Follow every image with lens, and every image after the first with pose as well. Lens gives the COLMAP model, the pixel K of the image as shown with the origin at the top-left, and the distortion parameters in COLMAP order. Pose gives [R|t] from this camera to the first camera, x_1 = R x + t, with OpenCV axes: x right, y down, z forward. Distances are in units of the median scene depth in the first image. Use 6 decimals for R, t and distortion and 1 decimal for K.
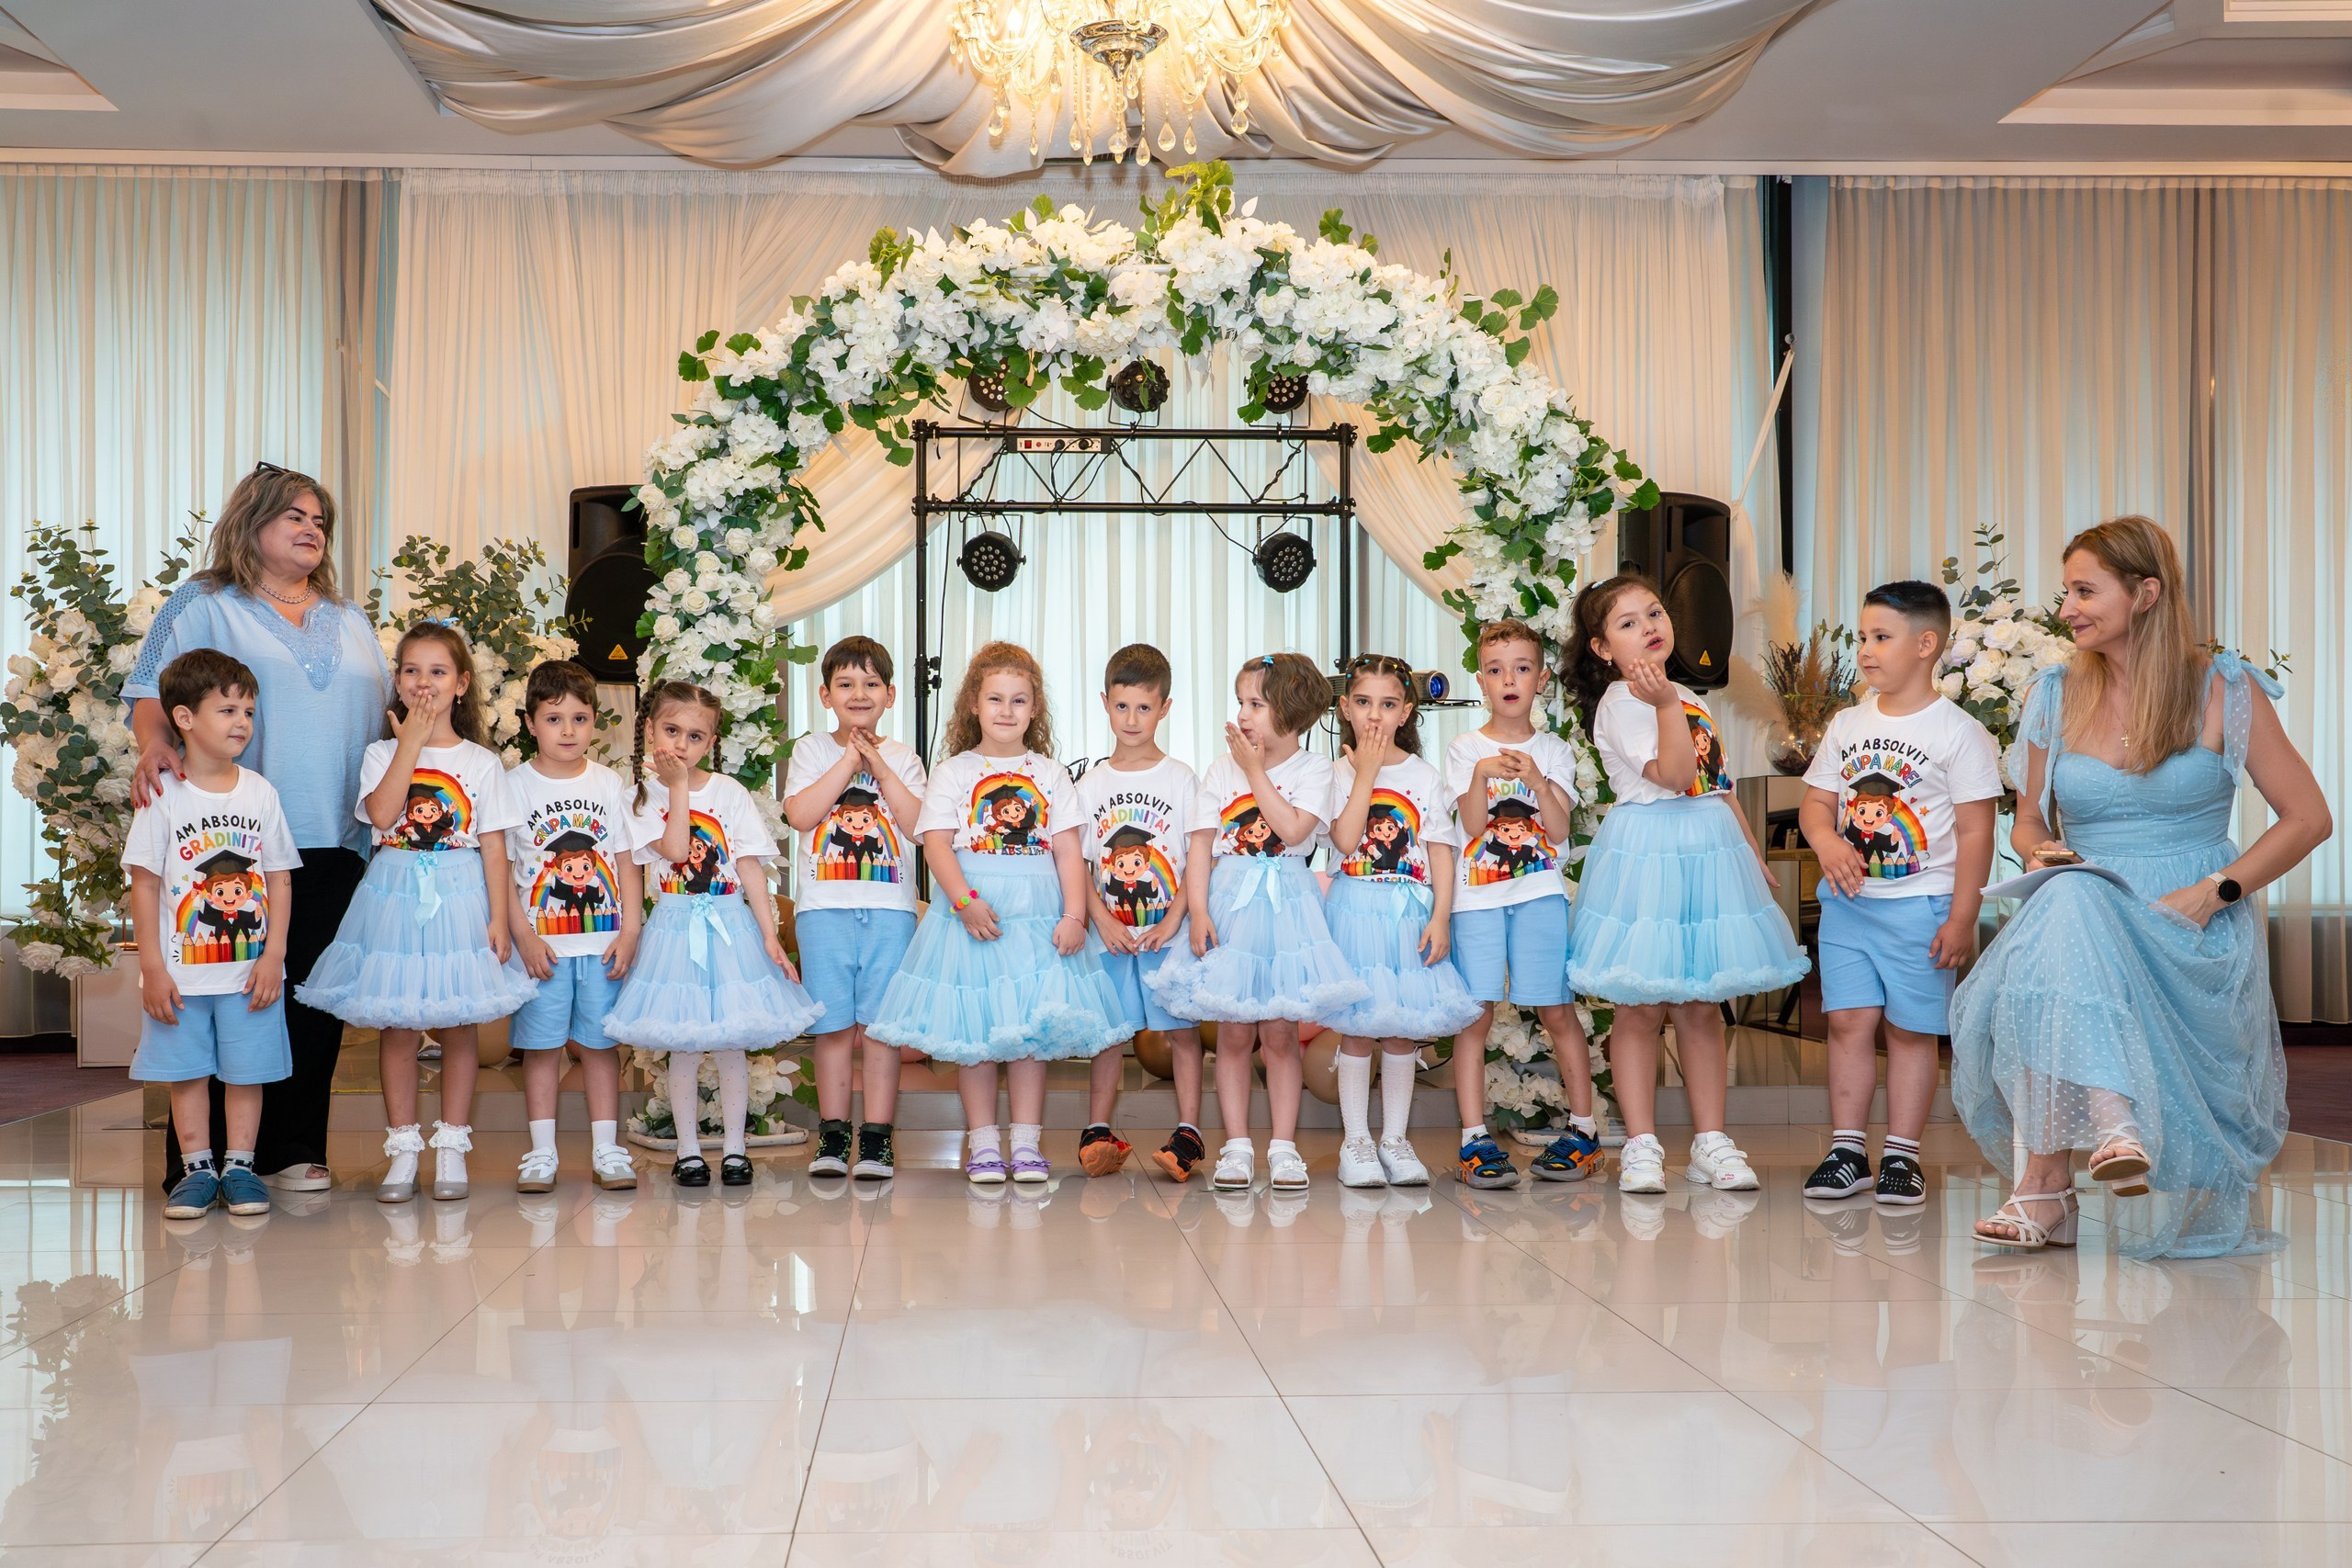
lens RADIAL K [[2237.5, 0, 1021.0], [0, 2237.5, 841.9], [0, 0, 1]] dist [0.025070, 0.005789]
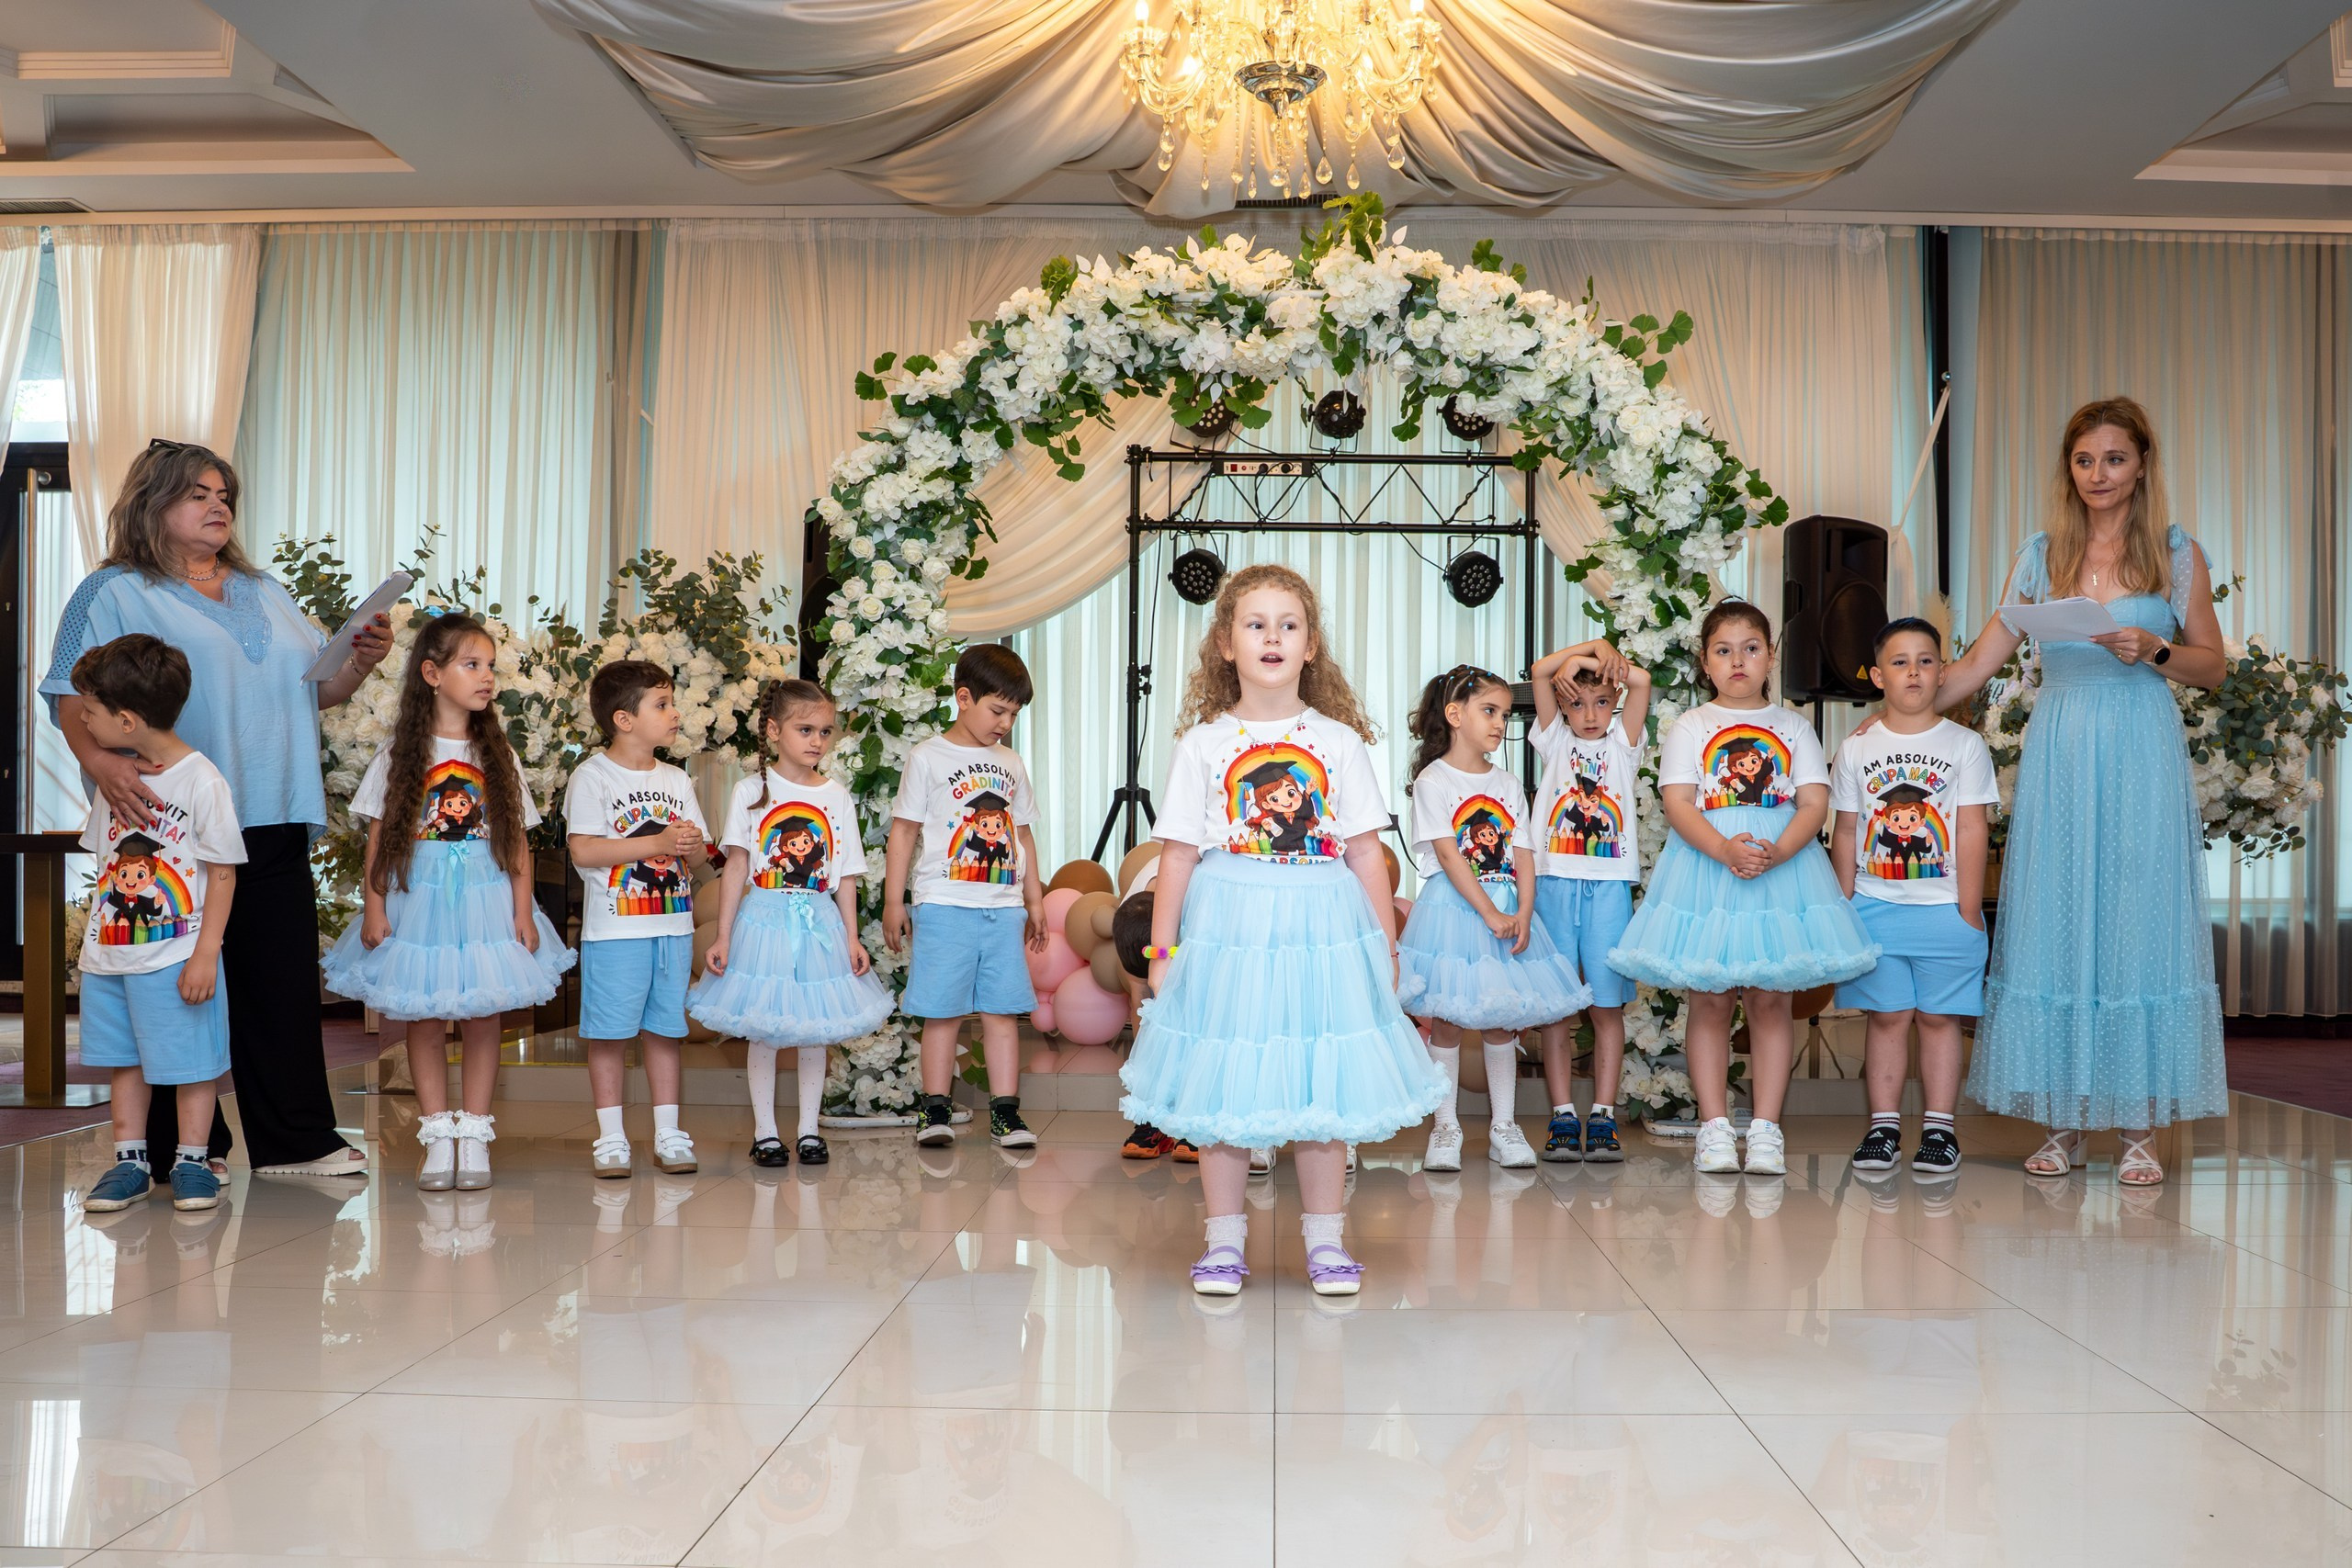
lens RADIAL K [[1966.4, 0, 1259.1], [0, 1966.4, 849.6], [0, 0, 1]] dist [-0.047449, 0.005502]
pose [[0.999302, 0.010876, -0.035741, 0.071328], [-0.010609, 0.999914, 0.007658, -0.002257], [0.035821, -0.007273, 0.999332, 0.080336]]
